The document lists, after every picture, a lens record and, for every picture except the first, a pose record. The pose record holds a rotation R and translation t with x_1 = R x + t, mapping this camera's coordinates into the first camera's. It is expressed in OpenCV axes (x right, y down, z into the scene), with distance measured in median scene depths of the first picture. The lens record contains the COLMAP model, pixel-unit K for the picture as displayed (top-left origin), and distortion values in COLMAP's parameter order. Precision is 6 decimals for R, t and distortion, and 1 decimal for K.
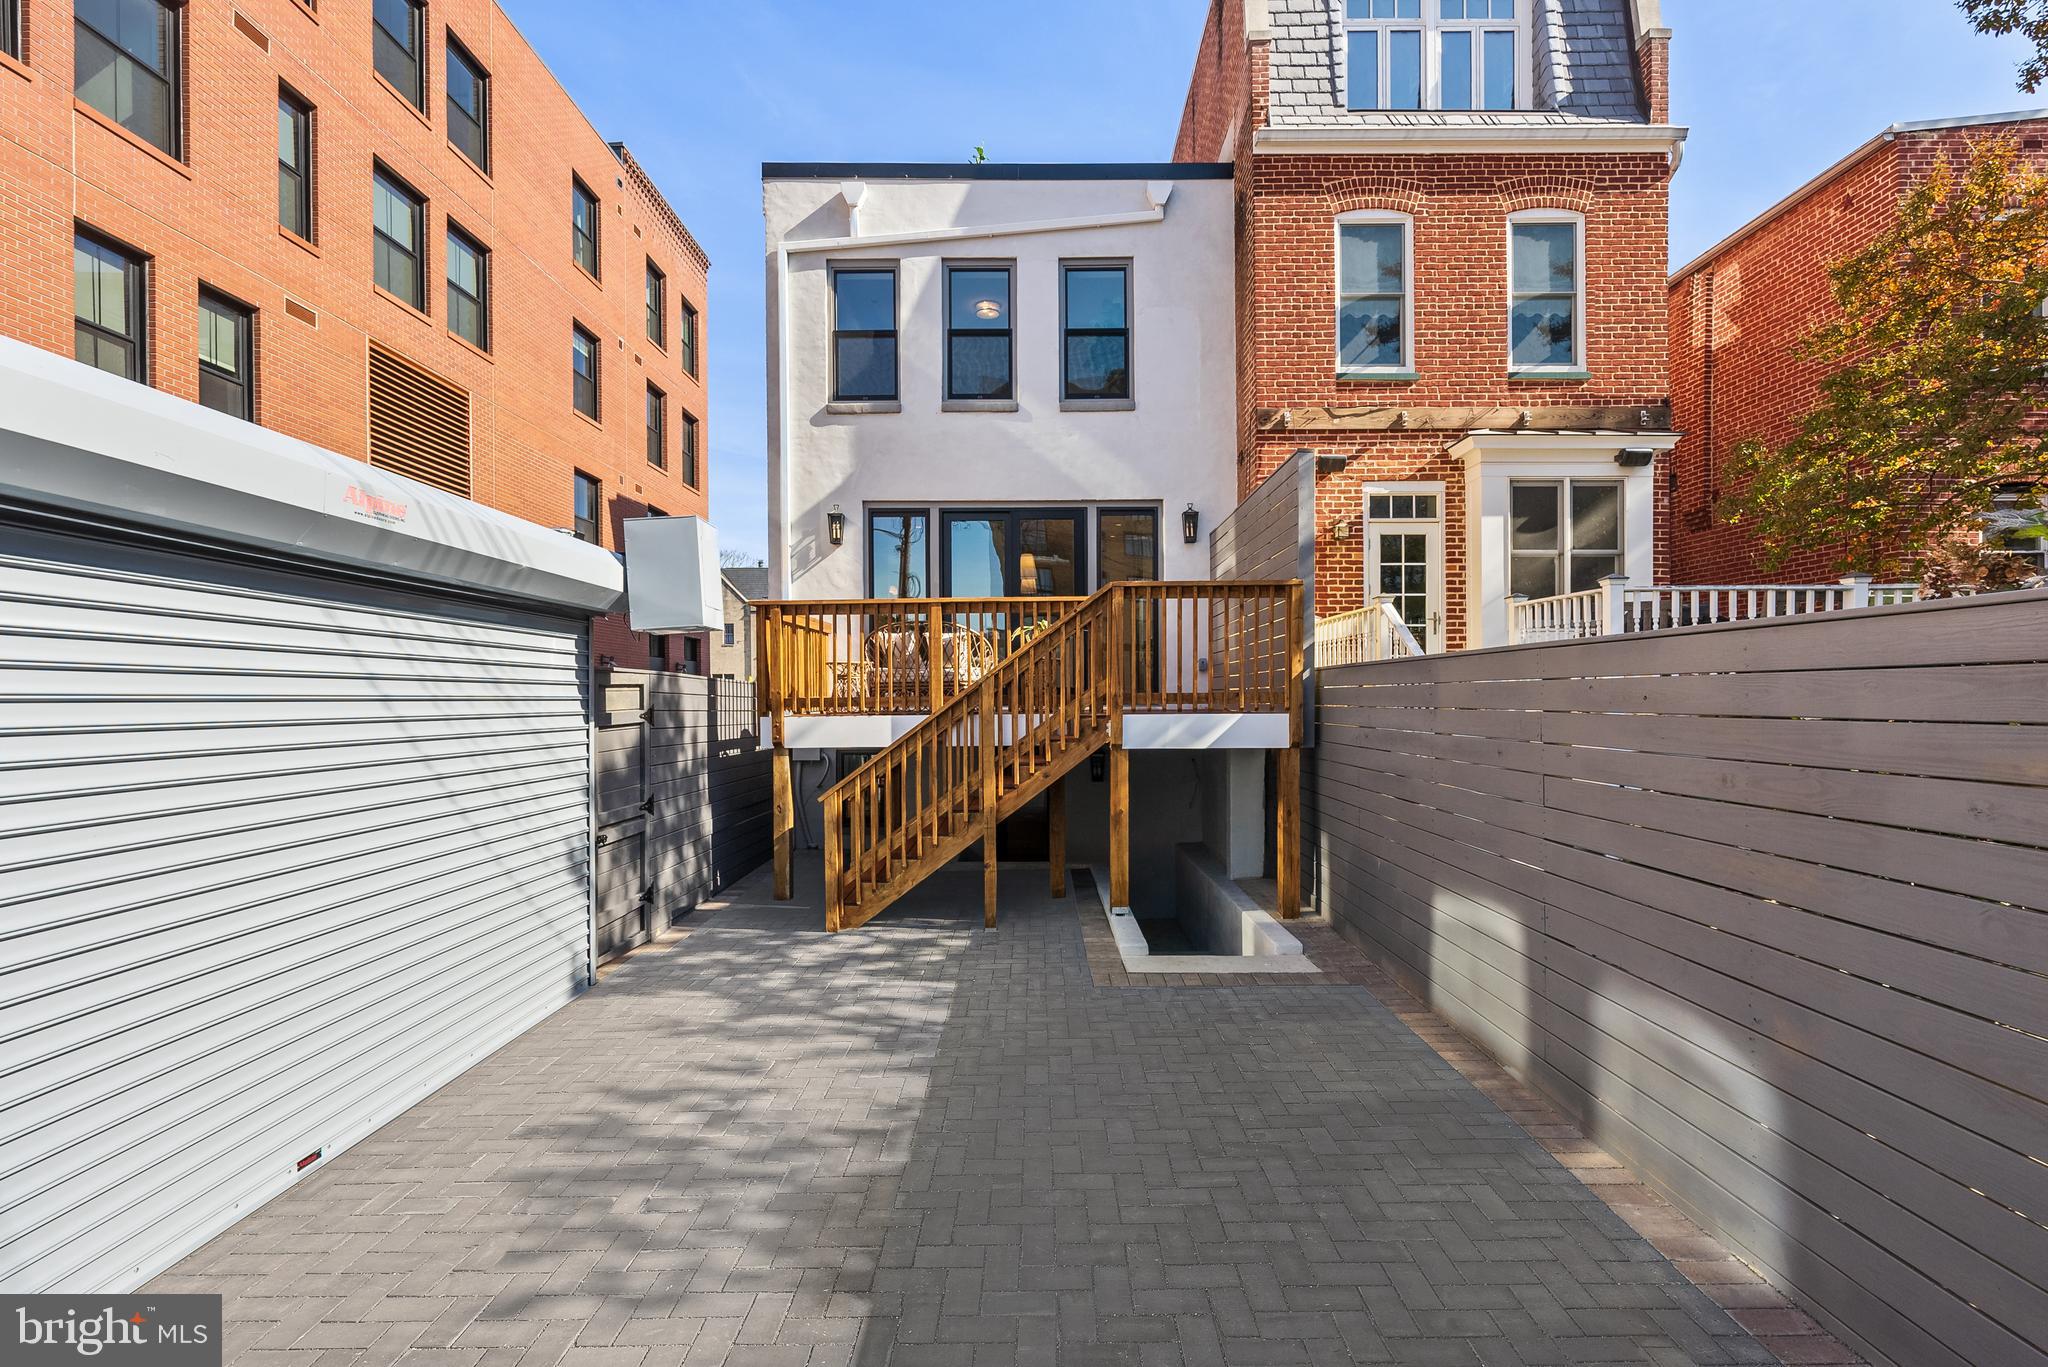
lens RADIAL K [[930.7, 0, 1031.9], [0, 930.7, 690.4], [0, 0, 1]] dist [-0.002102, 0.001848]
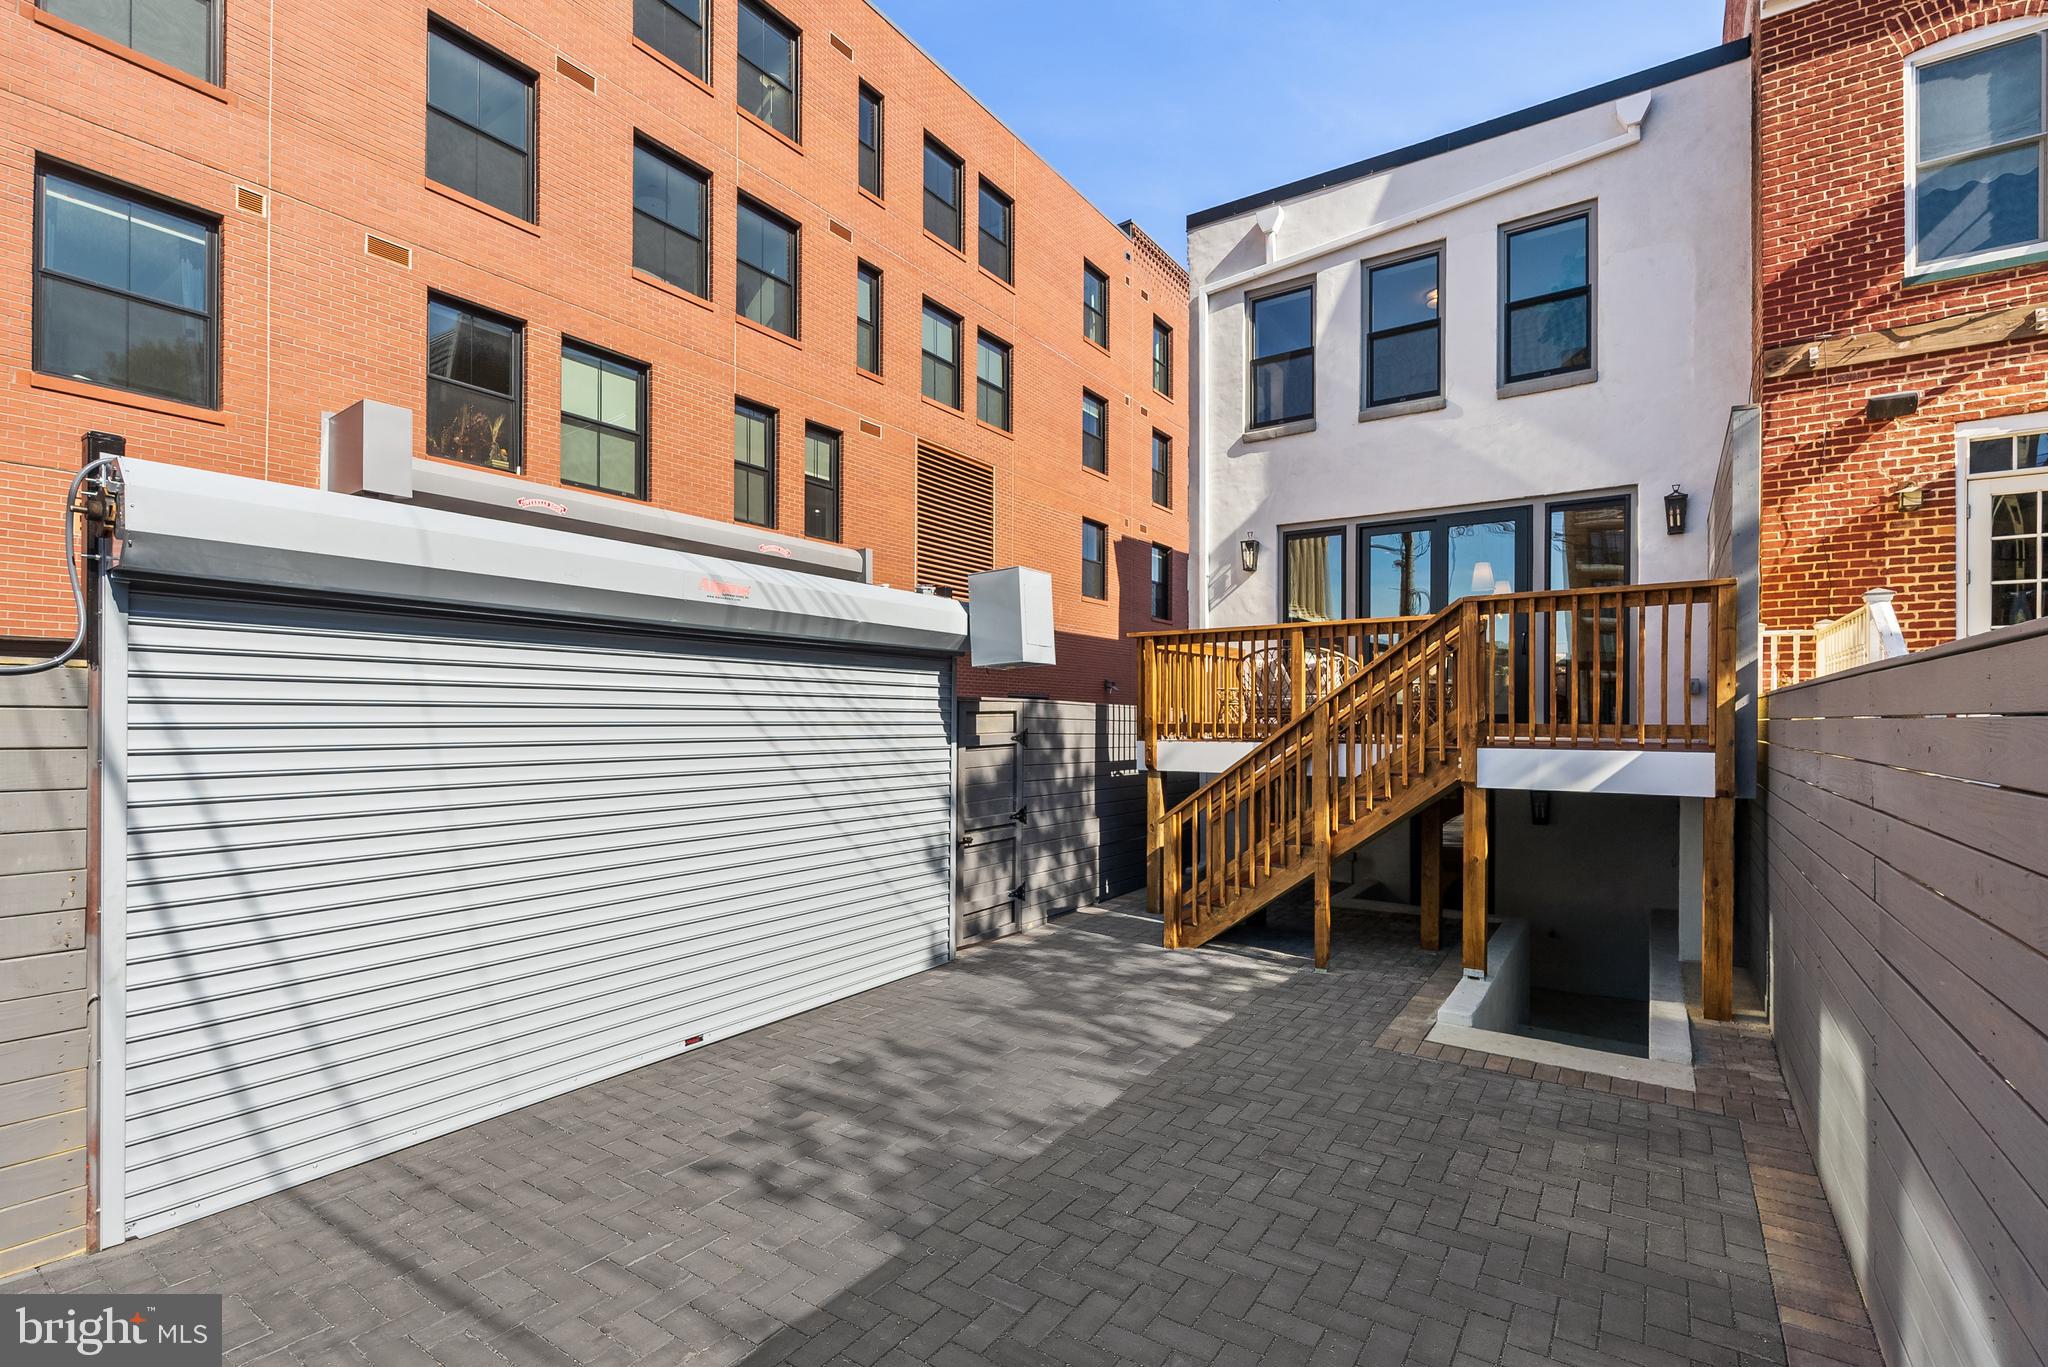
lens RADIAL K [[930.7, 0, 1031.6], [0, 930.7, 703.9], [0, 0, 1]] dist [-0.002102, 0.001848]
pose [[0.827344, 0.001062, -0.561694, 0.212387], [-0.004589, 0.999978, -0.004869, -0.008379], [0.561677, 0.006606, 0.827331, 0.039197]]
